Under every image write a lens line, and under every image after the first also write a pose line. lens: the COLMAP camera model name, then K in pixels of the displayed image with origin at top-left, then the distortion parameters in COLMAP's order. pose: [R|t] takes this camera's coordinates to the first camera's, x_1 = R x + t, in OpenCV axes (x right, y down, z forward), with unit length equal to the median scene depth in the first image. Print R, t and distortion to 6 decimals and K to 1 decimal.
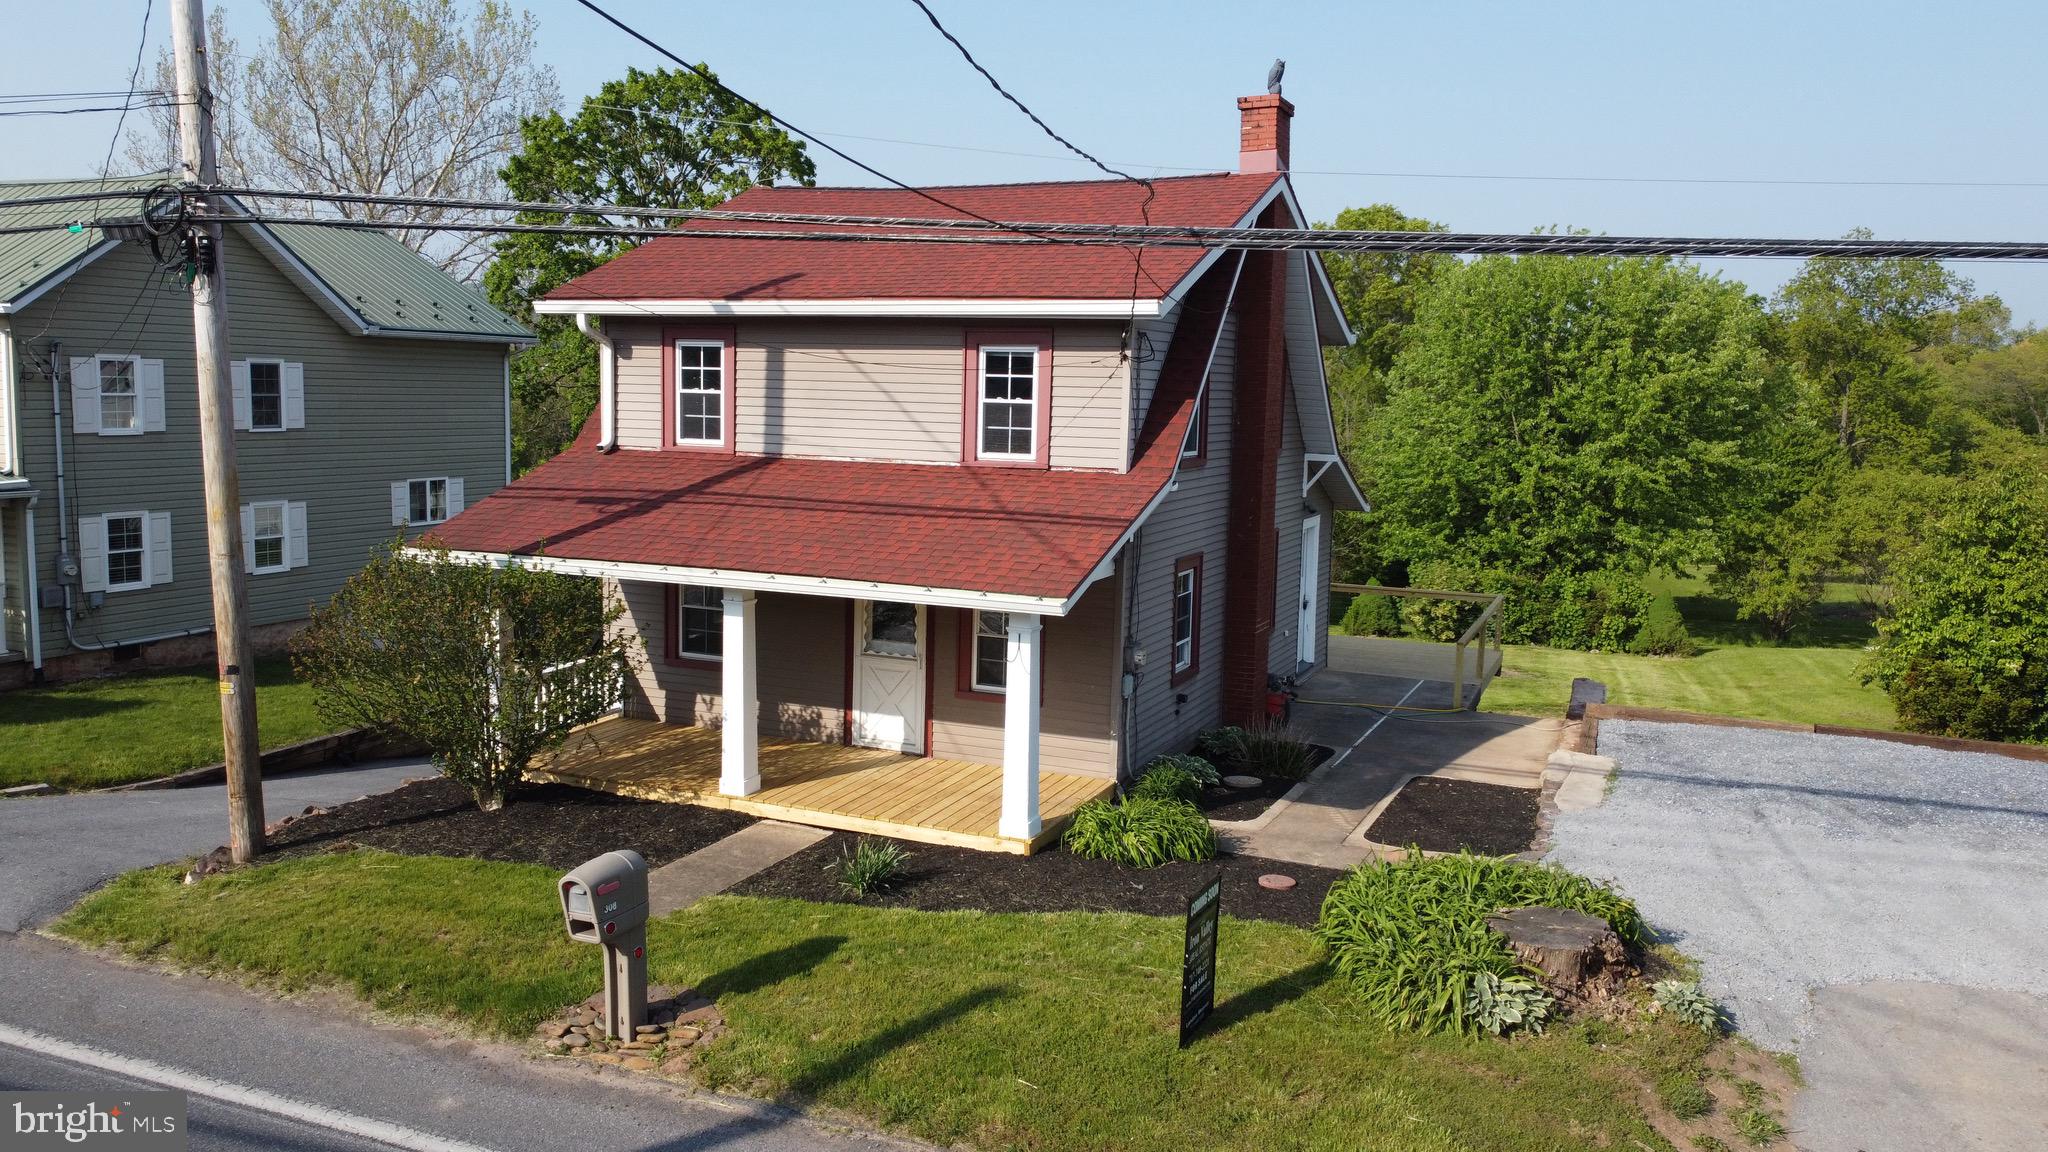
lens RADIAL K [[1526.9, 0, 1028.0], [0, 1526.9, 586.6], [0, 0, 1]] dist [0.008141, -0.006531]
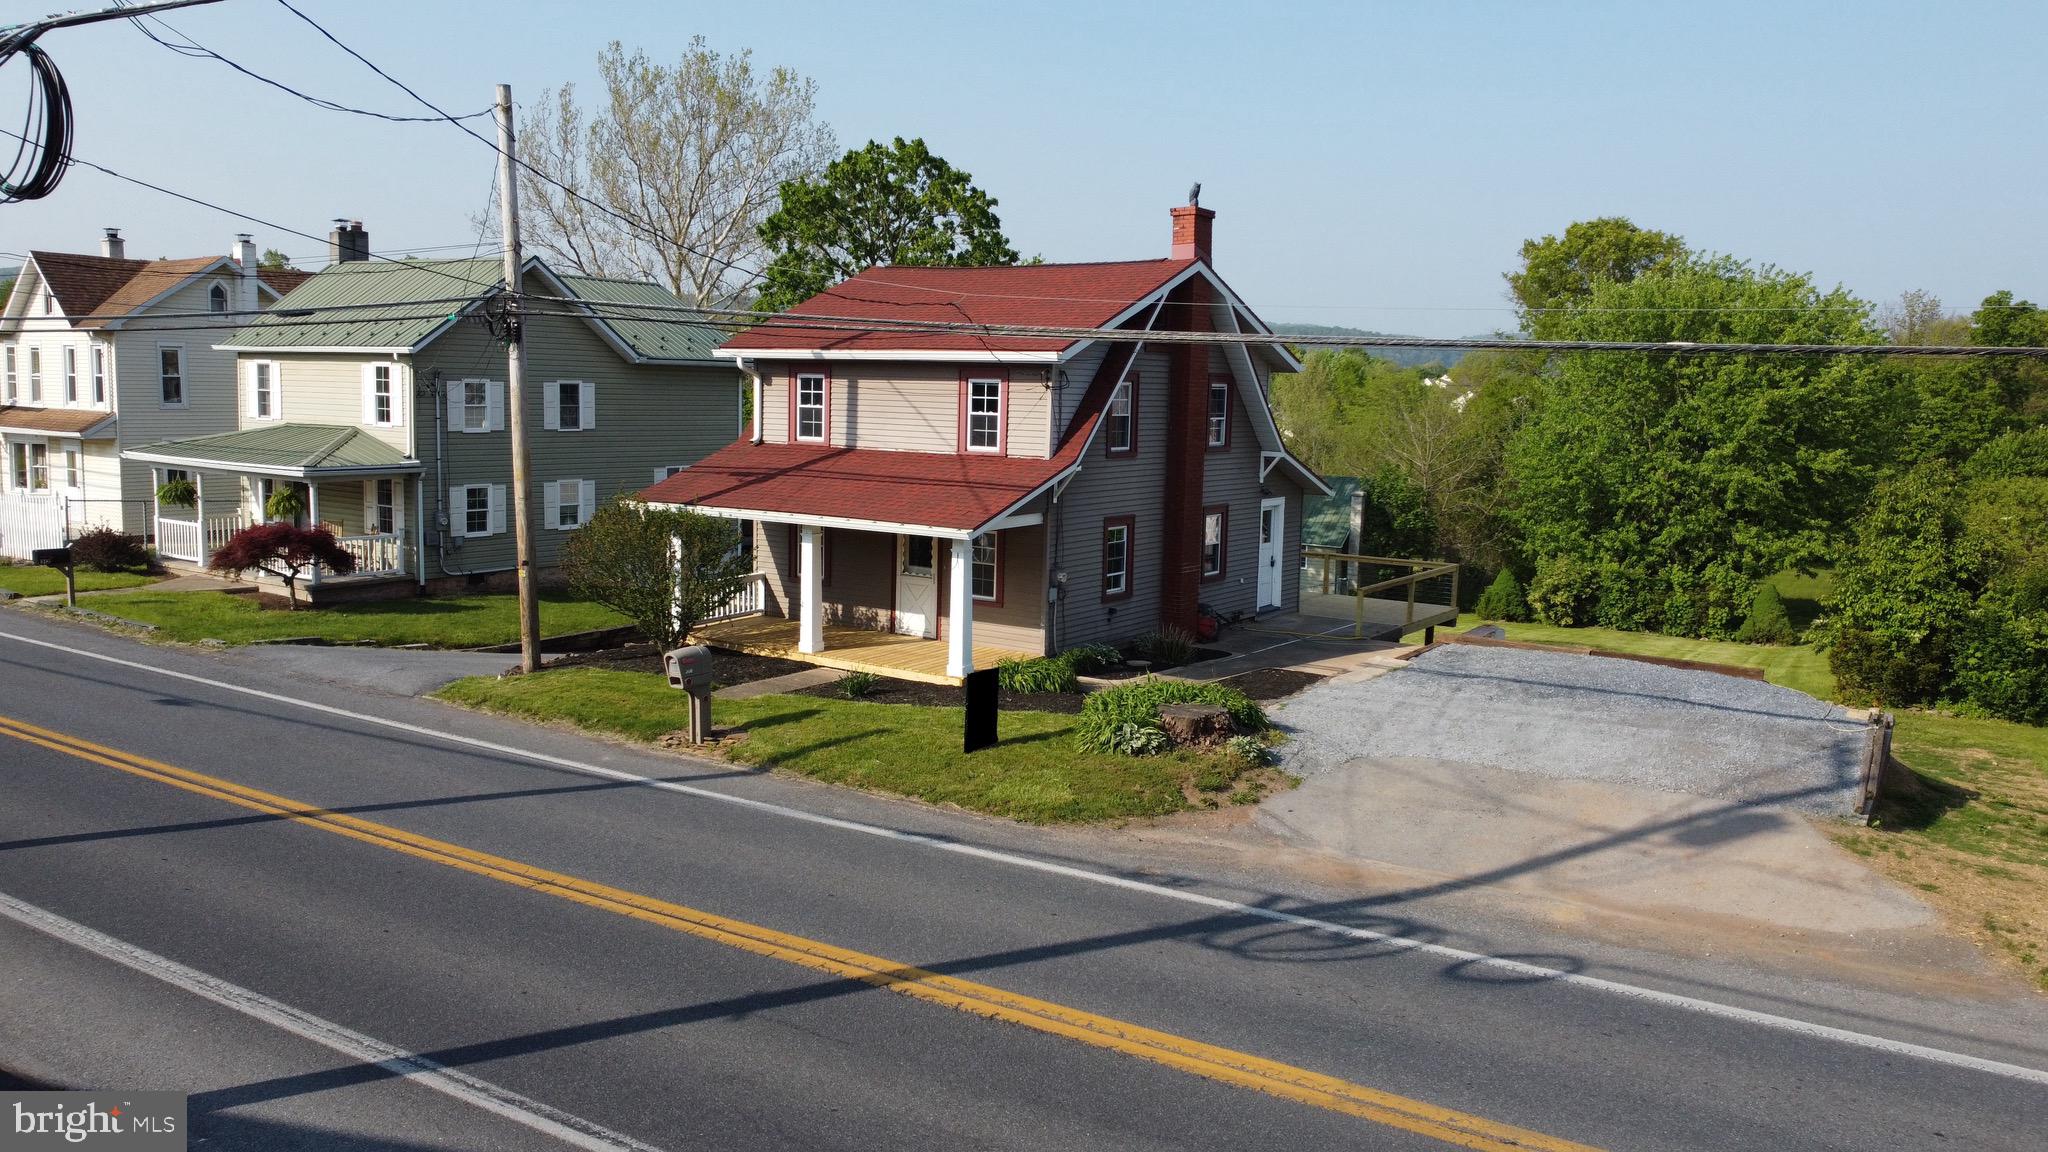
lens RADIAL K [[1522.9, 0, 1036.7], [0, 1522.9, 584.4], [0, 0, 1]] dist [0.008504, 0.001146]
pose [[0.982140, 0.024489, -0.186550, 0.238311], [-0.025404, 0.999674, -0.002516, 0.040887], [0.186428, 0.007210, 0.982442, -0.380009]]
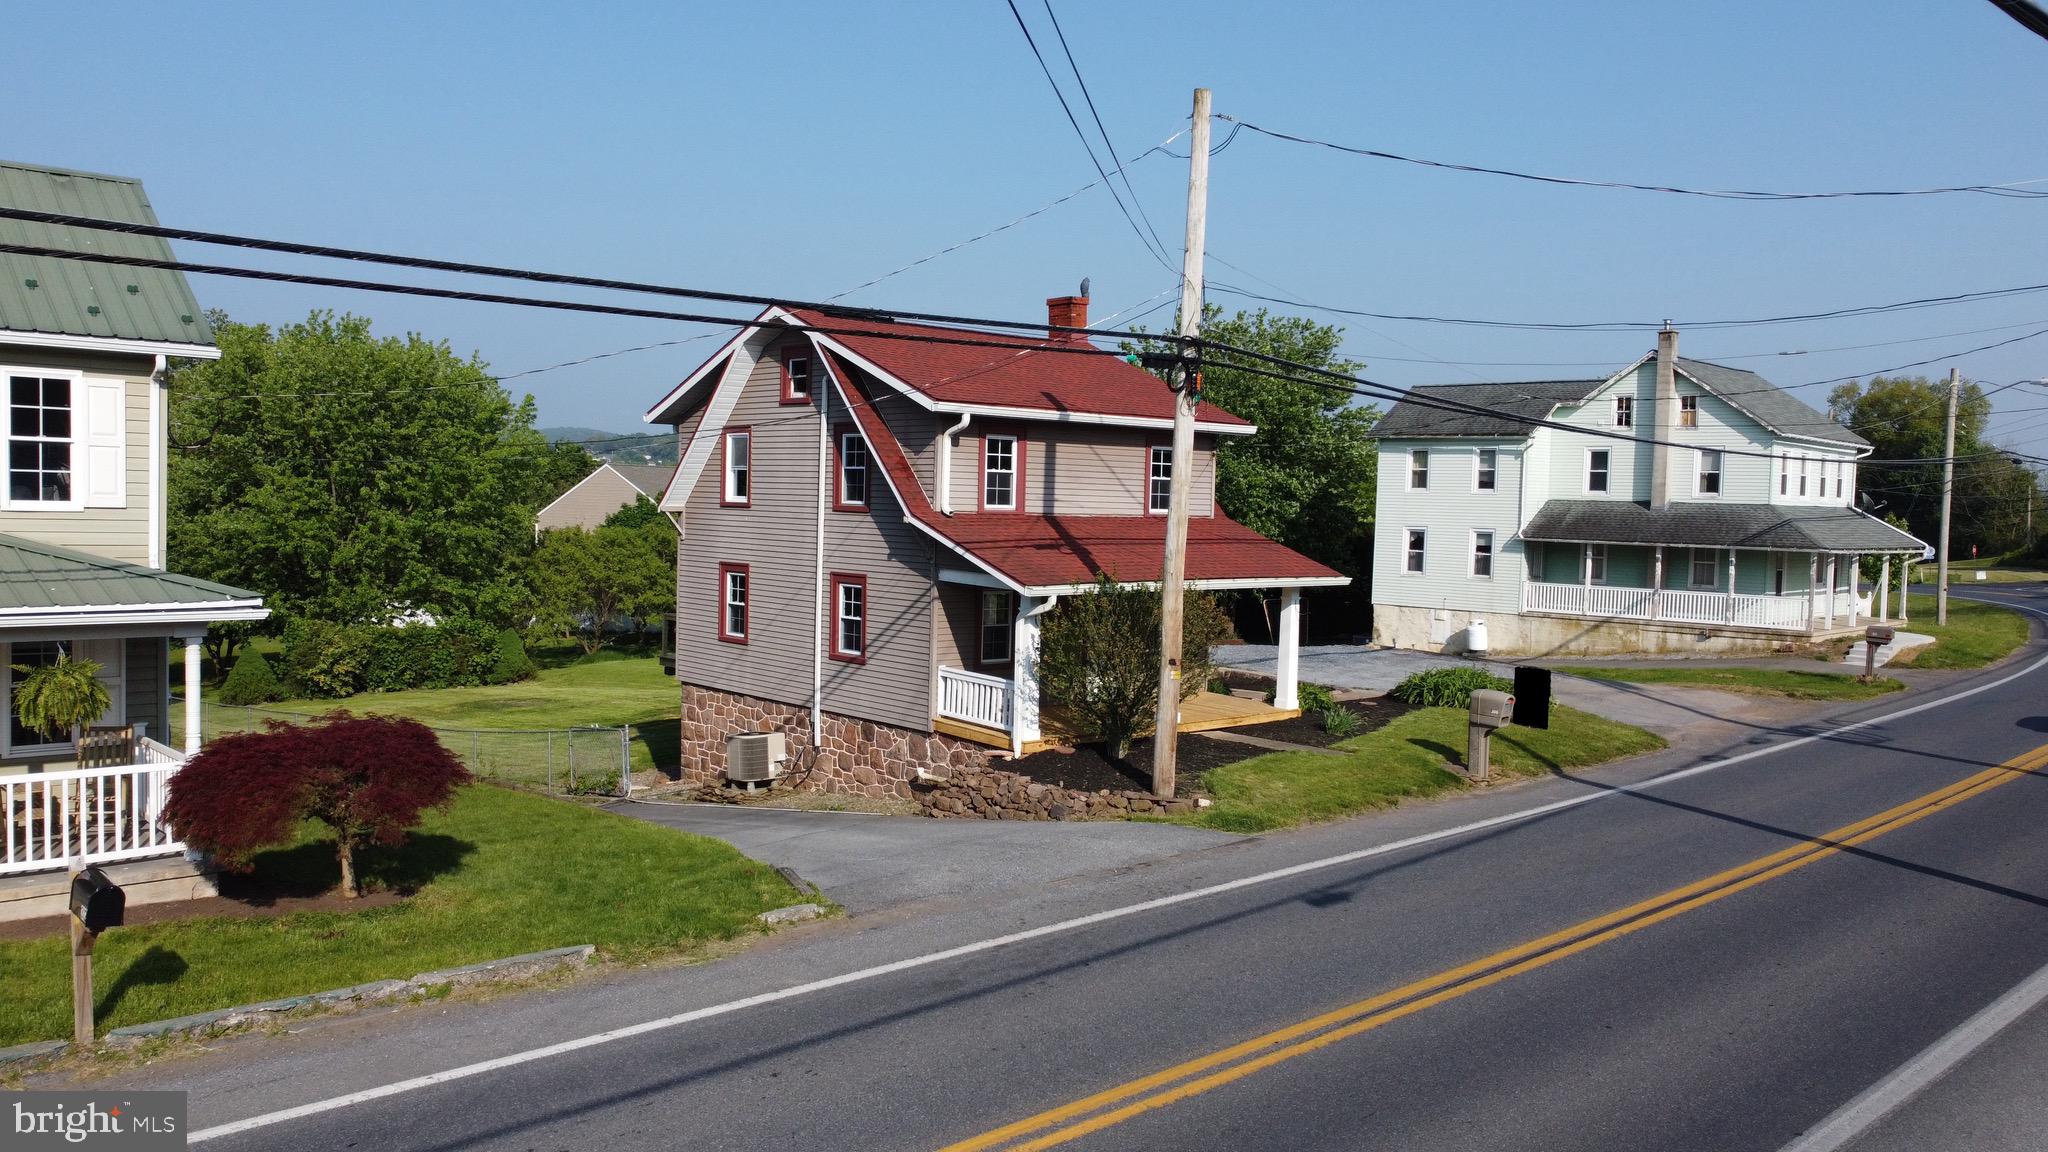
lens RADIAL K [[1522.9, 0, 1036.7], [0, 1522.9, 584.4], [0, 0, 1]] dist [0.008504, 0.001146]
pose [[0.407393, -0.074691, 0.910194, -1.143432], [0.084596, 0.995451, 0.043822, -0.063193], [-0.909326, 0.059146, 0.411858, 0.303418]]
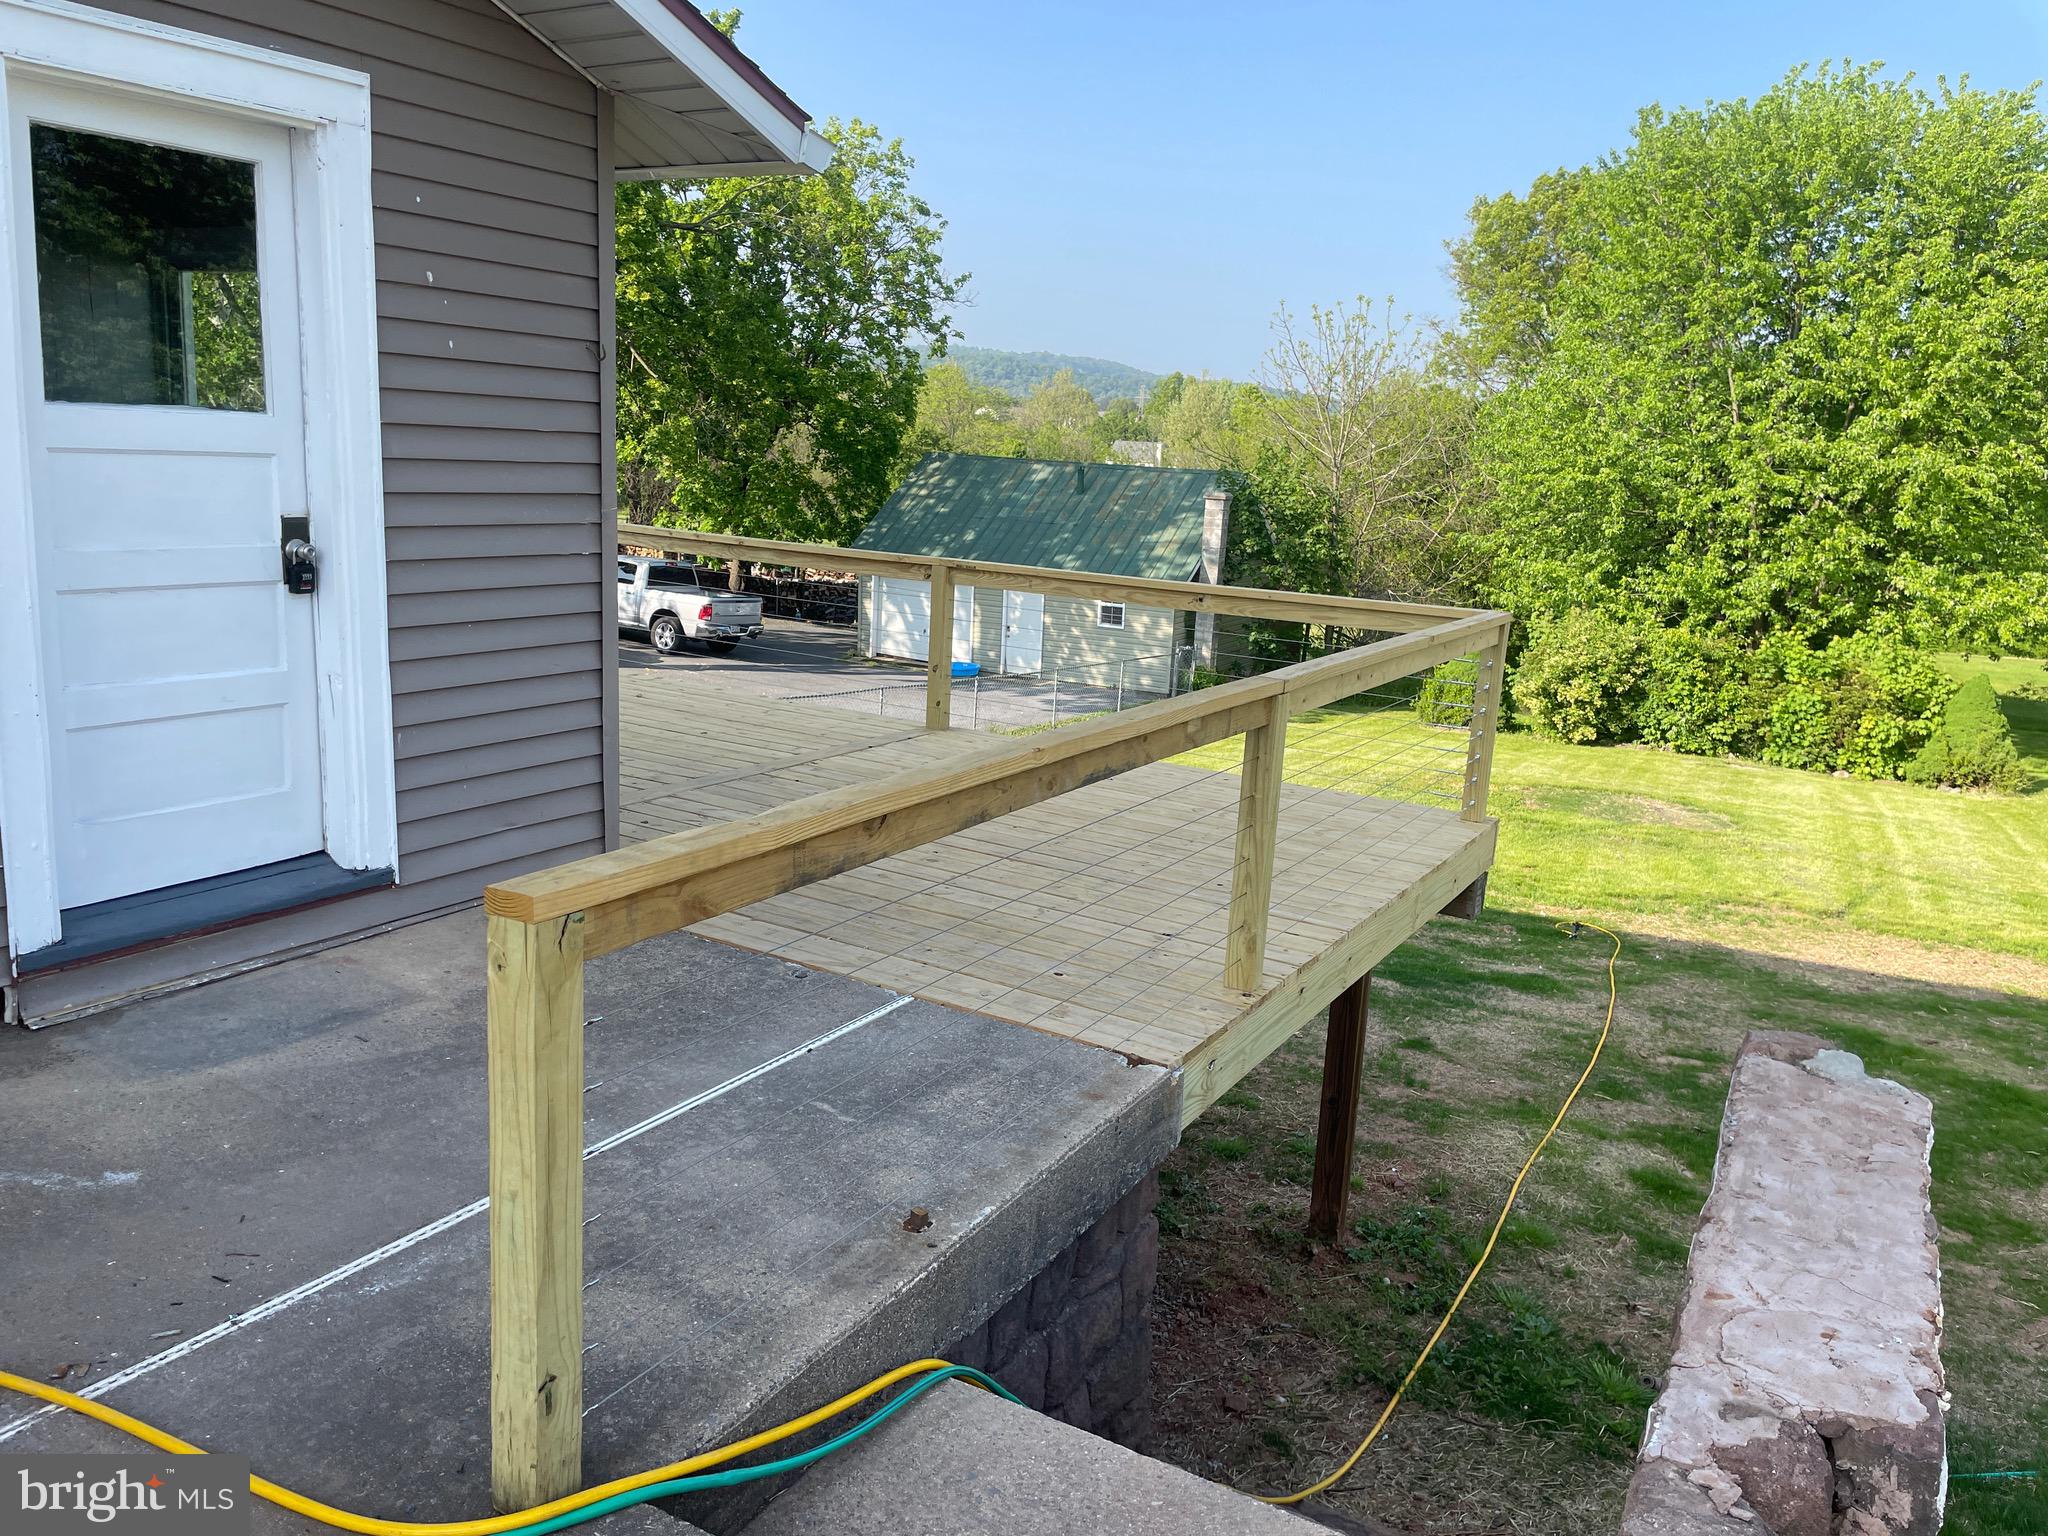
lens RADIAL K [[1543.0, 0, 1051.9], [0, 1543.0, 748.0], [0, 0, 1]] dist [0.090968, -0.131206]
pose [[0.992676, 0.053414, -0.108358, 0.310183], [-0.046591, 0.996826, 0.064549, 0.017800], [0.111462, -0.059027, 0.992014, 0.854264]]
